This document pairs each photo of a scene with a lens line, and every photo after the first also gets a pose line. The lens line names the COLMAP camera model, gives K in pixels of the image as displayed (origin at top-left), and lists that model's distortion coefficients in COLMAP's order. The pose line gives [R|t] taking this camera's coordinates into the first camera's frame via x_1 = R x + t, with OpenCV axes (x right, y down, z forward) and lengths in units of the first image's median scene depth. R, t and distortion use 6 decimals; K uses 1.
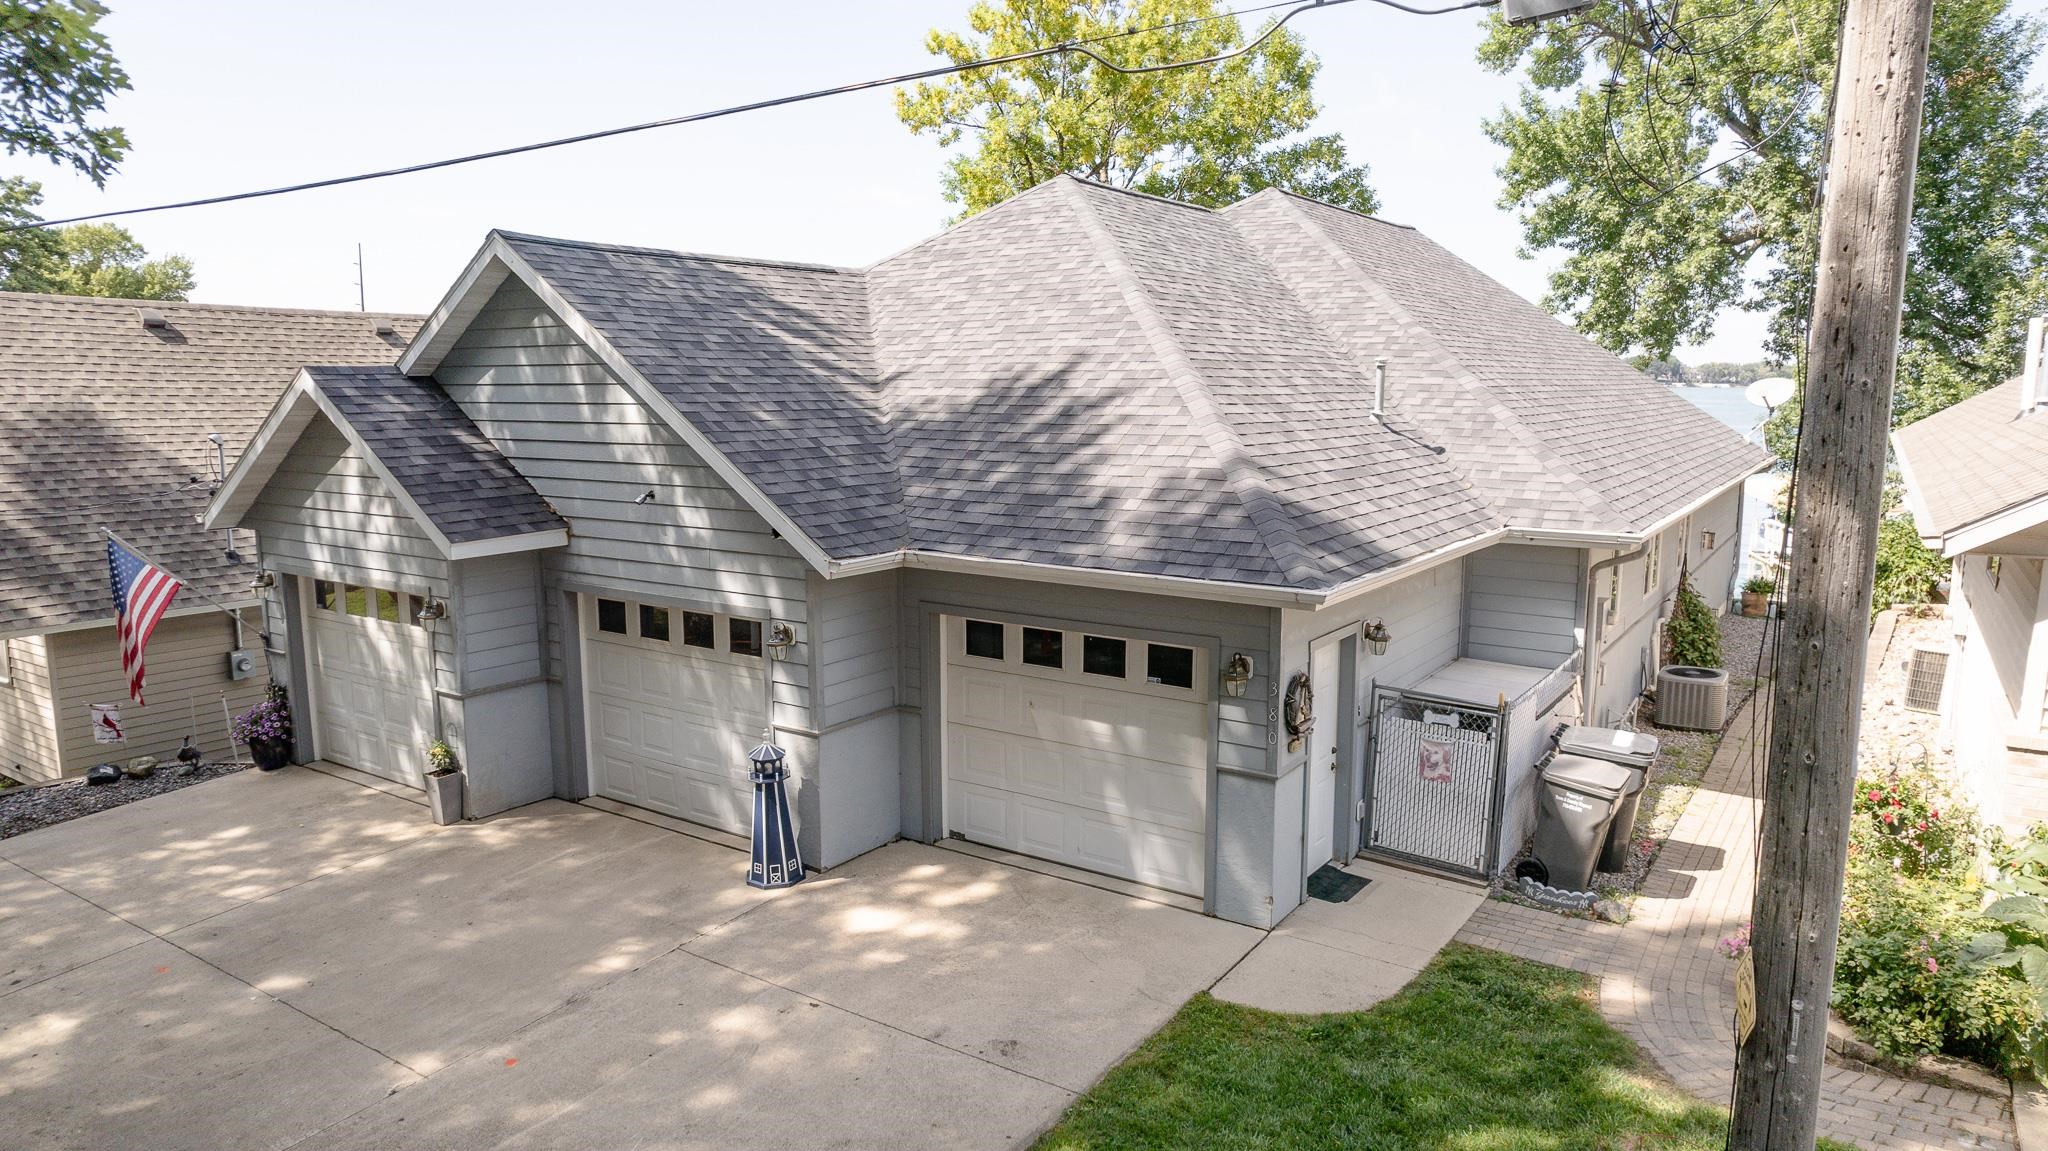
lens RADIAL K [[1300.2, 0, 1030.8], [0, 1300.2, 586.4], [0, 0, 1]] dist [-0.067935, 0.076243]
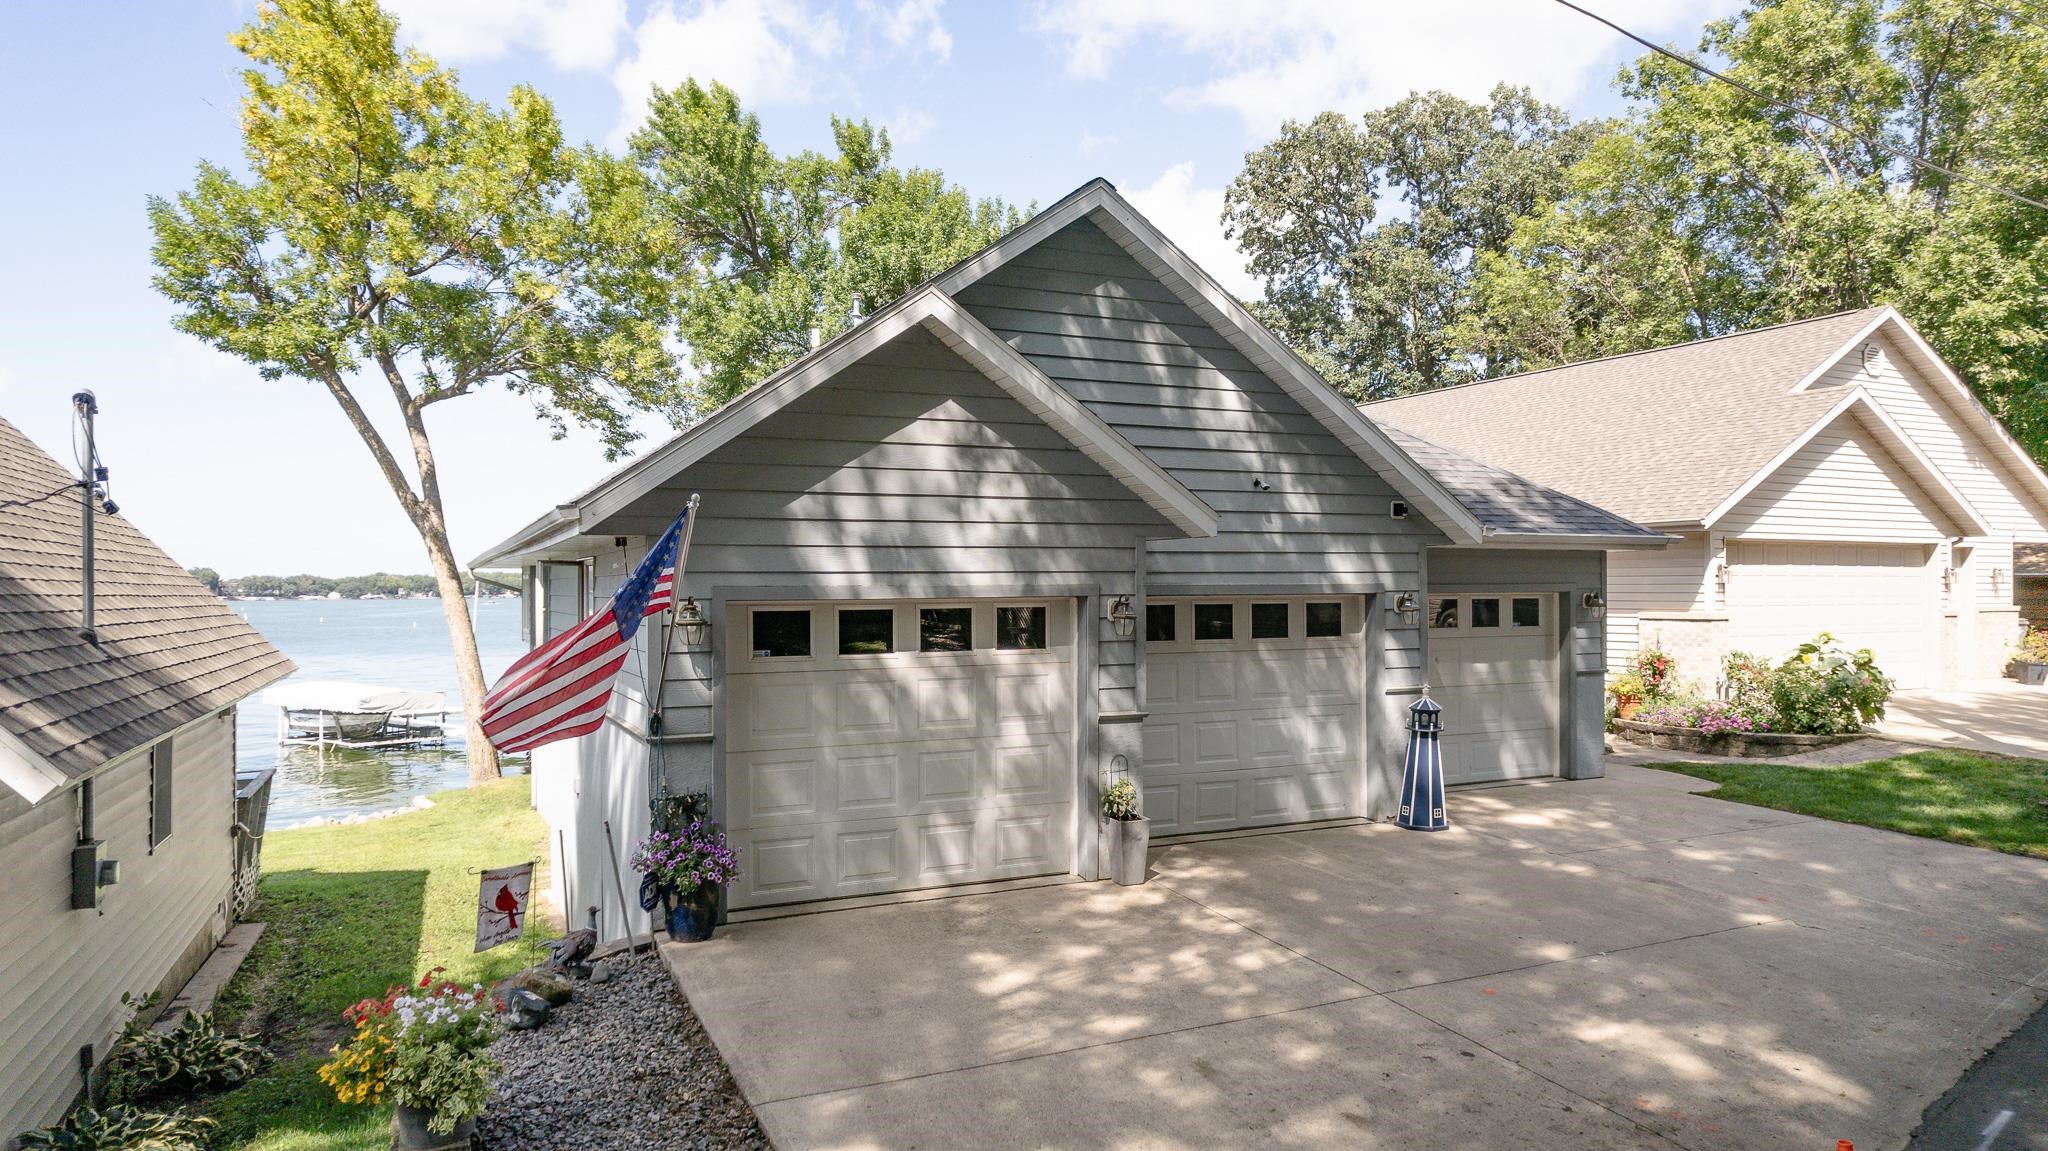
lens RADIAL K [[1300.2, 0, 1030.8], [0, 1300.2, 586.4], [0, 0, 1]] dist [-0.067935, 0.076243]
pose [[0.511813, -0.000732, 0.859097, -1.209410], [0.142271, 0.986264, -0.083918, 0.065267], [-0.847235, 0.165175, 0.504887, 0.643400]]
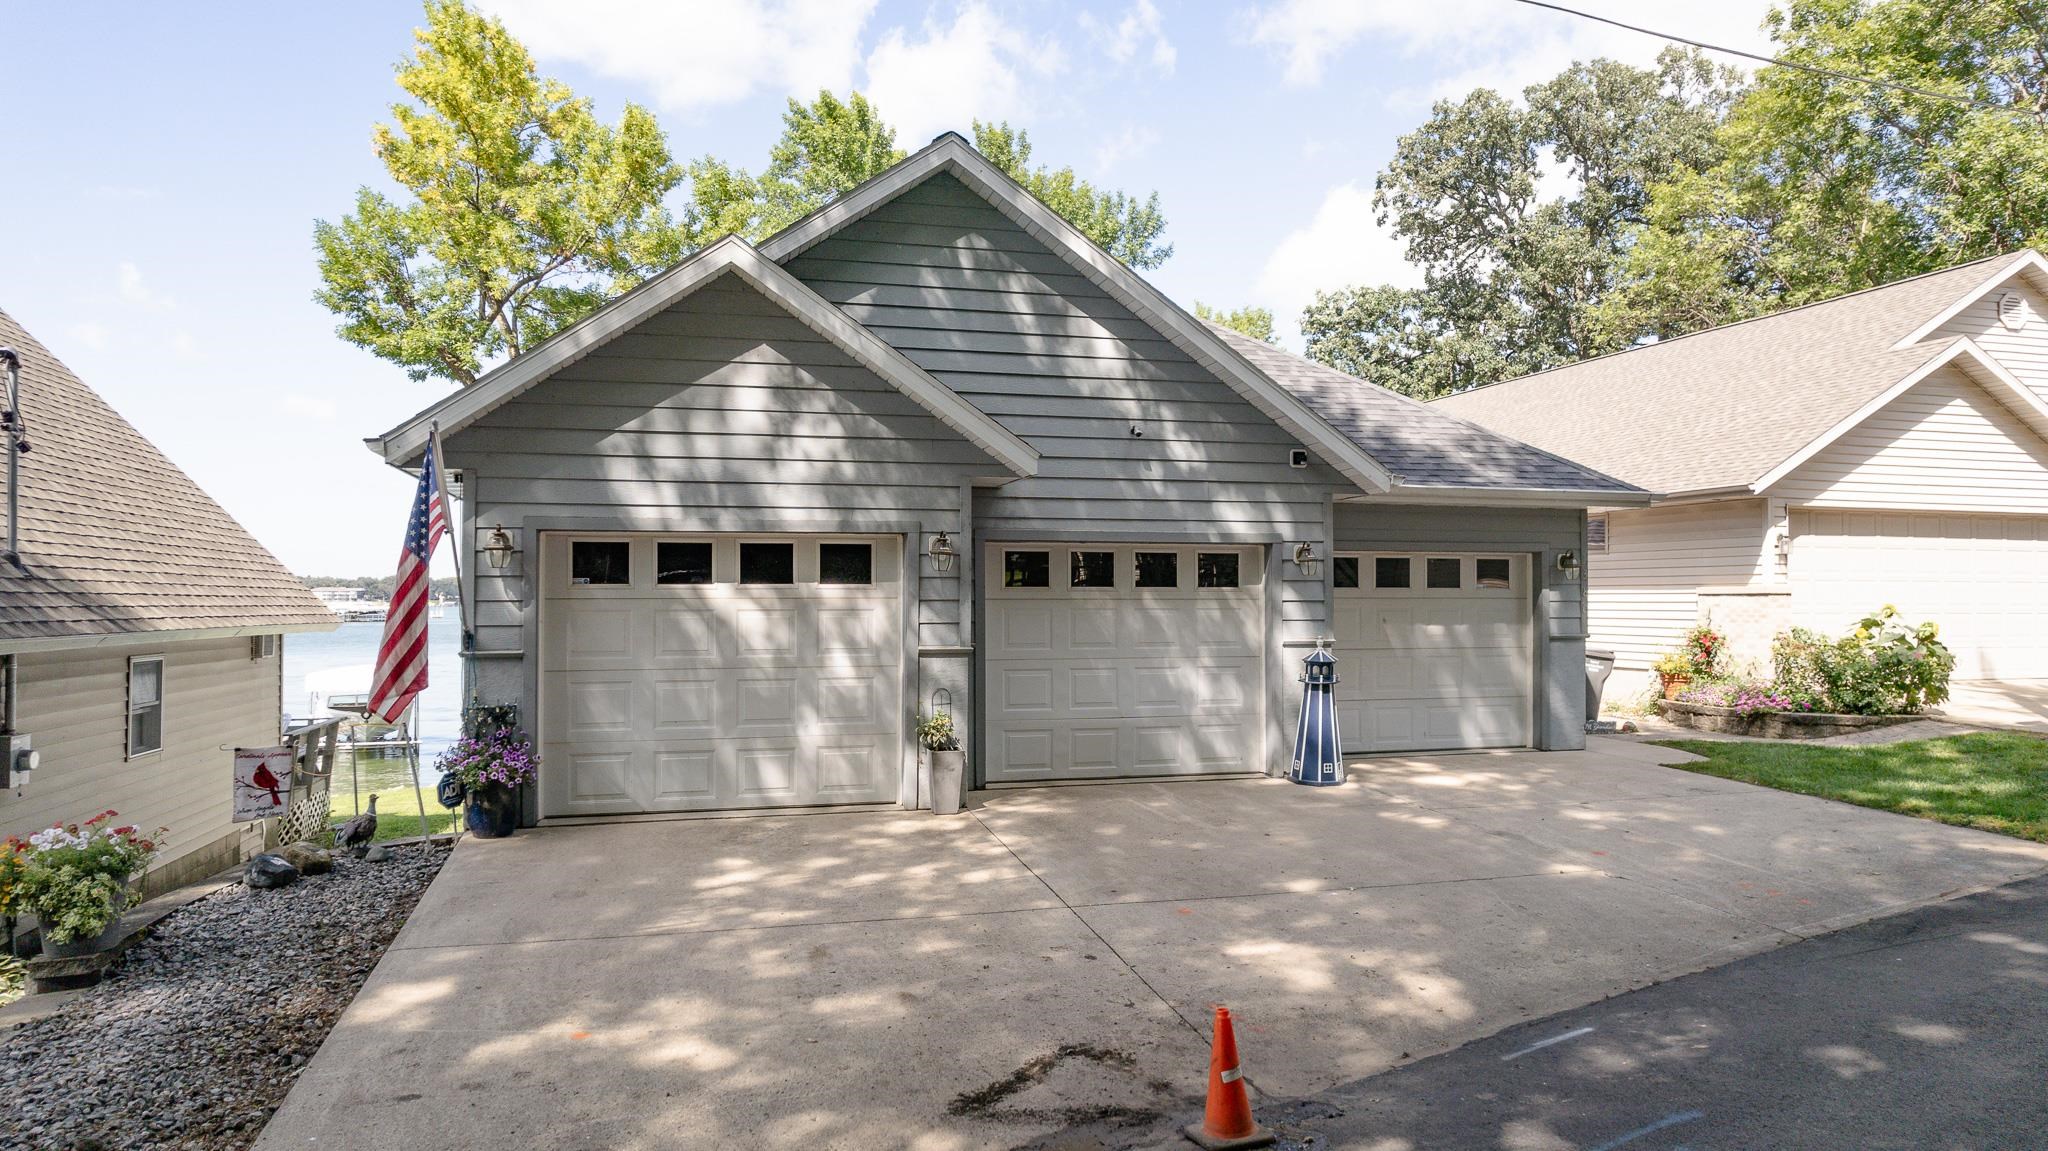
lens RADIAL K [[1300.2, 0, 1030.8], [0, 1300.2, 586.4], [0, 0, 1]] dist [-0.067935, 0.076243]
pose [[0.651121, 0.007462, 0.758937, -1.075218], [0.121498, 0.986031, -0.113933, 0.148387], [-0.749186, 0.166394, 0.641119, 0.431036]]
